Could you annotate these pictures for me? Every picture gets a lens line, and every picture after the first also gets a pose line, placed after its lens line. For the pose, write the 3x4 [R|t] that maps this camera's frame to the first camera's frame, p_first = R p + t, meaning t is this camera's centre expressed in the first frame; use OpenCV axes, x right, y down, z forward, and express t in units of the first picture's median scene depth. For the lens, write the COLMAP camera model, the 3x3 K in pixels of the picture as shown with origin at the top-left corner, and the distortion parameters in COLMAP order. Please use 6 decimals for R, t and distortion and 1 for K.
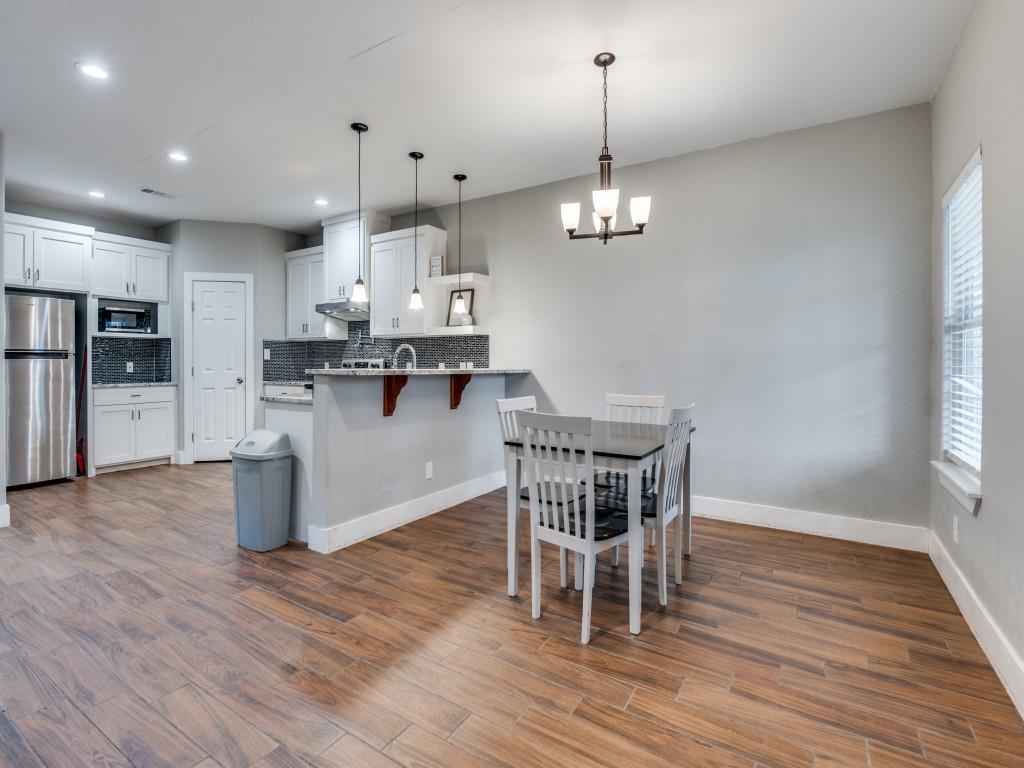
lens RADIAL K [[488.8, 0, 504.3], [0, 488.8, 364.8], [0, 0, 1]] dist [-0.001216, -0.000262]
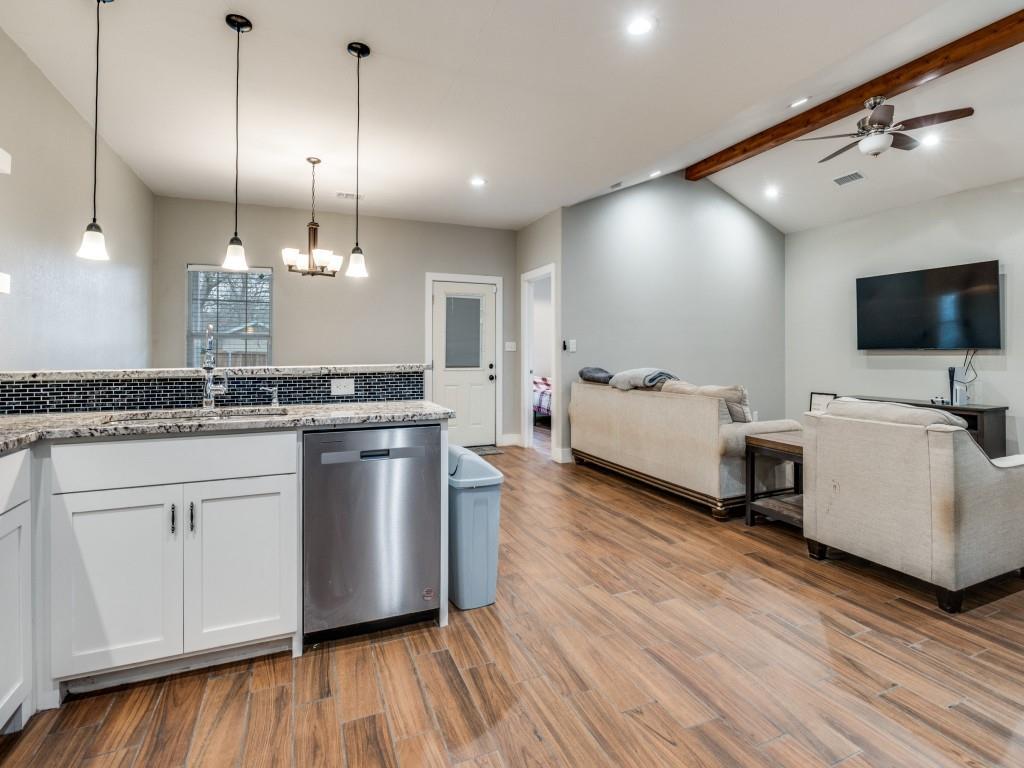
lens RADIAL K [[492.7, 0, 511.6], [0, 492.7, 352.6], [0, 0, 1]] dist [-0.014067, -0.000545]
pose [[-0.823910, -0.000340, 0.566720, -0.556475], [0.004372, 0.999966, 0.006957, -0.009446], [-0.566704, 0.008209, -0.823881, 0.898263]]
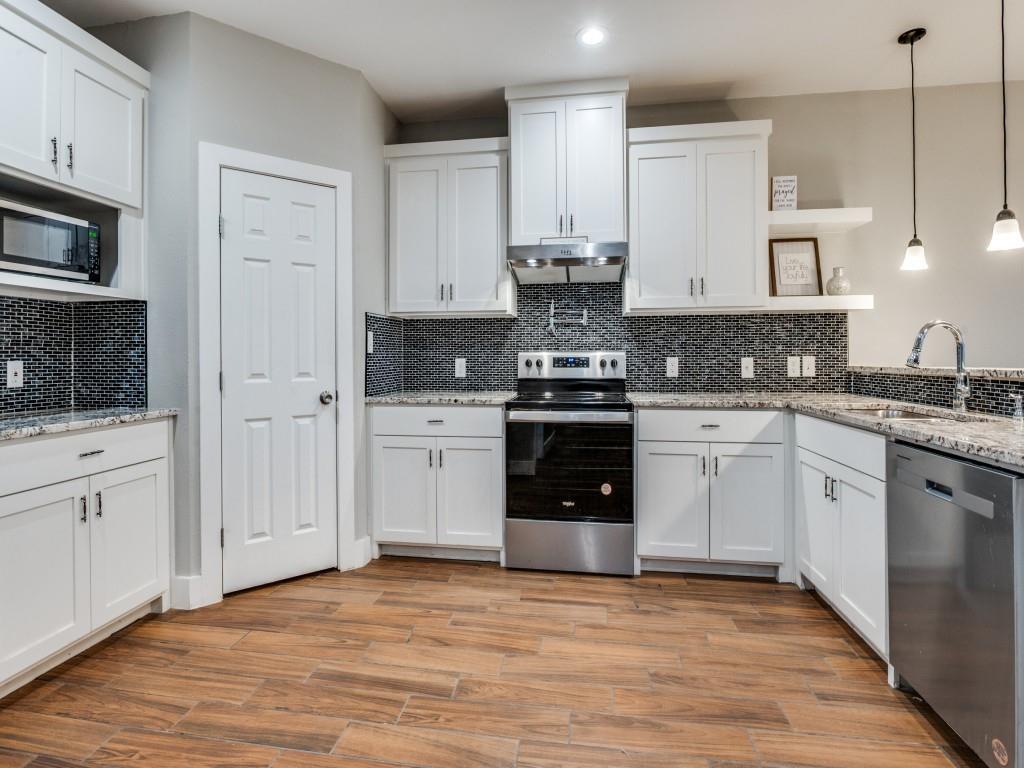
lens RADIAL K [[490.7, 0, 509.8], [0, 490.7, 356.3], [0, 0, 1]] dist [-0.014046, -0.000527]
pose [[0.913010, -0.004291, 0.407916, -0.584709], [0.007081, 0.999961, -0.005329, -0.004126], [-0.407877, 0.007753, 0.913004, 0.518374]]
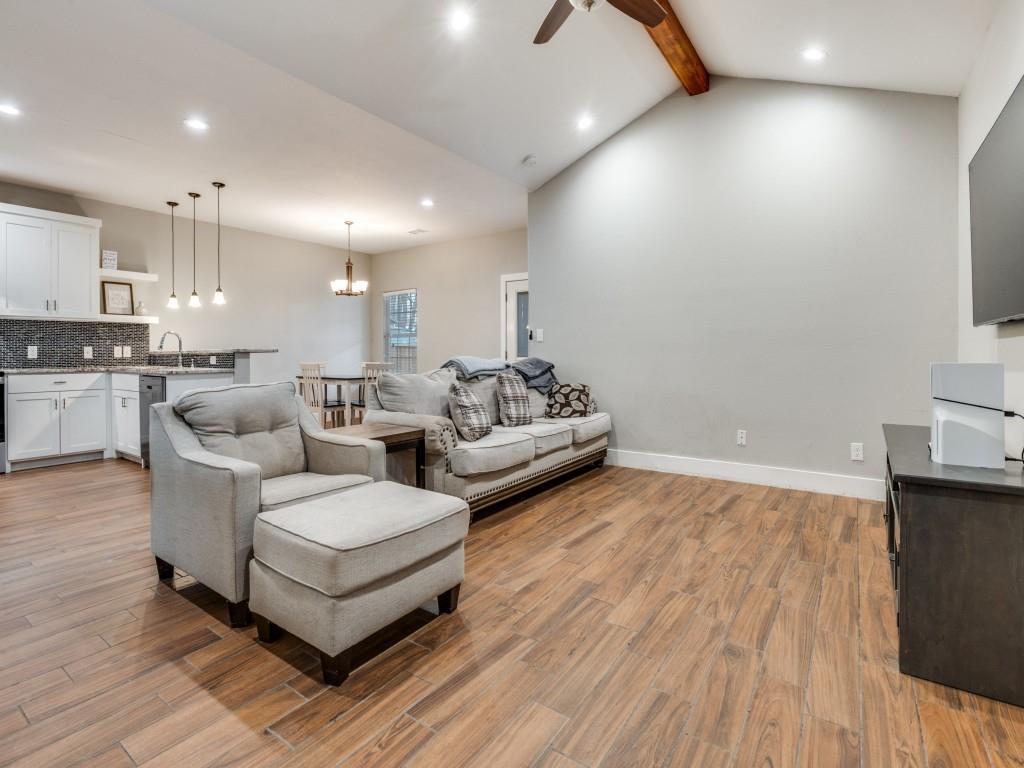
lens RADIAL K [[503.4, 0, 500.6], [0, 503.4, 353.9], [0, 0, 1]] dist [0.001426, -0.000491]
pose [[0.066468, -0.004990, 0.997776, -1.054116], [0.009586, 0.999945, 0.004362, 0.013695], [-0.997742, 0.009275, 0.066512, 0.033359]]
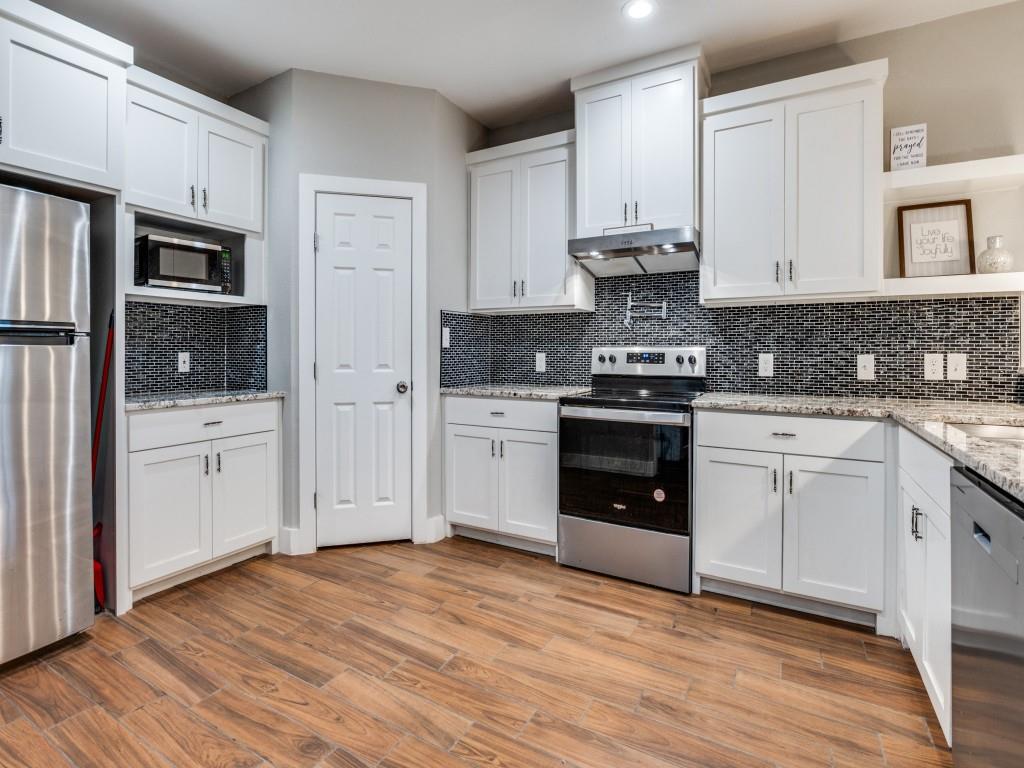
lens RADIAL K [[492.7, 0, 511.6], [0, 492.7, 352.6], [0, 0, 1]] dist [-0.014067, -0.000545]
pose [[0.998390, 0.001290, 0.056716, -0.465762], [-0.001145, 0.999996, -0.002599, -0.004079], [-0.056719, 0.002529, 0.998387, 0.482533]]
